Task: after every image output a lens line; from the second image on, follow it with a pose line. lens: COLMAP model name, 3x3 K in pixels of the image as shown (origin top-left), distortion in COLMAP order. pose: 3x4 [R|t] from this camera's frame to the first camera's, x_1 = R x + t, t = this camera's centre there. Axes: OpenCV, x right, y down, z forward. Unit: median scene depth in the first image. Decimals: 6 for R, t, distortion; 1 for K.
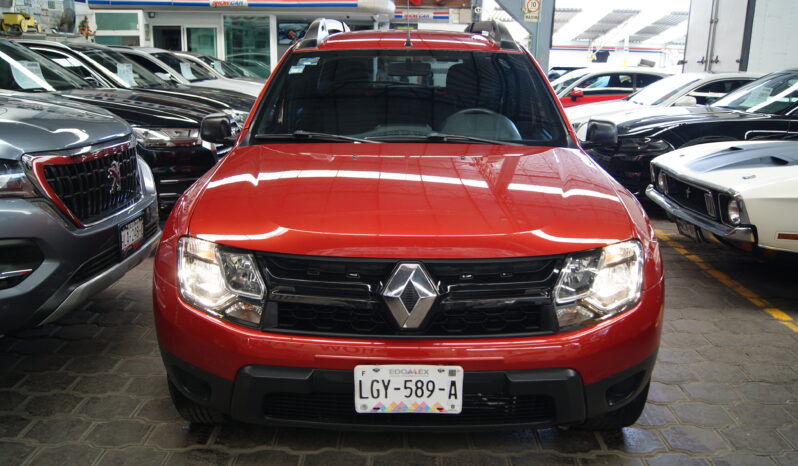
lens RADIAL K [[709.7, 0, 399.1], [0, 709.7, 243.6], [0, 0, 1]] dist [-0.071390, 0.001298]
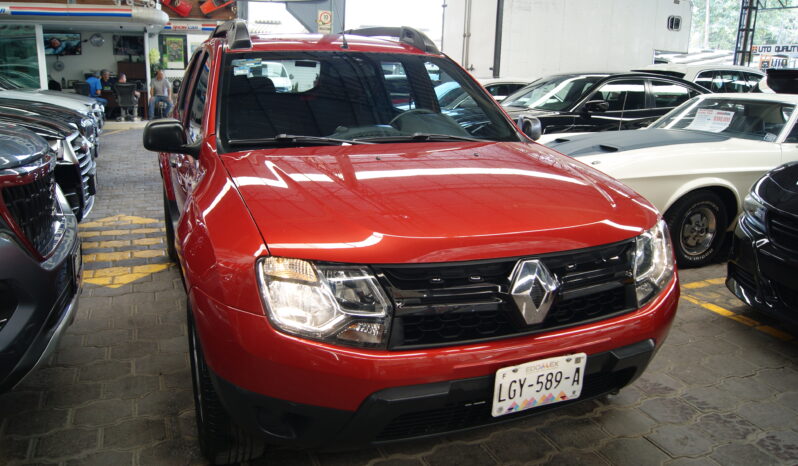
lens RADIAL K [[634.0, 0, 398.7], [0, 634.0, 247.9], [0, 0, 1]] dist [-0.076781, 0.001726]
pose [[0.919181, -0.098036, 0.381439, -0.491577], [0.090894, 0.995182, 0.036744, -0.038449], [-0.383204, 0.000897, 0.923663, 0.244388]]
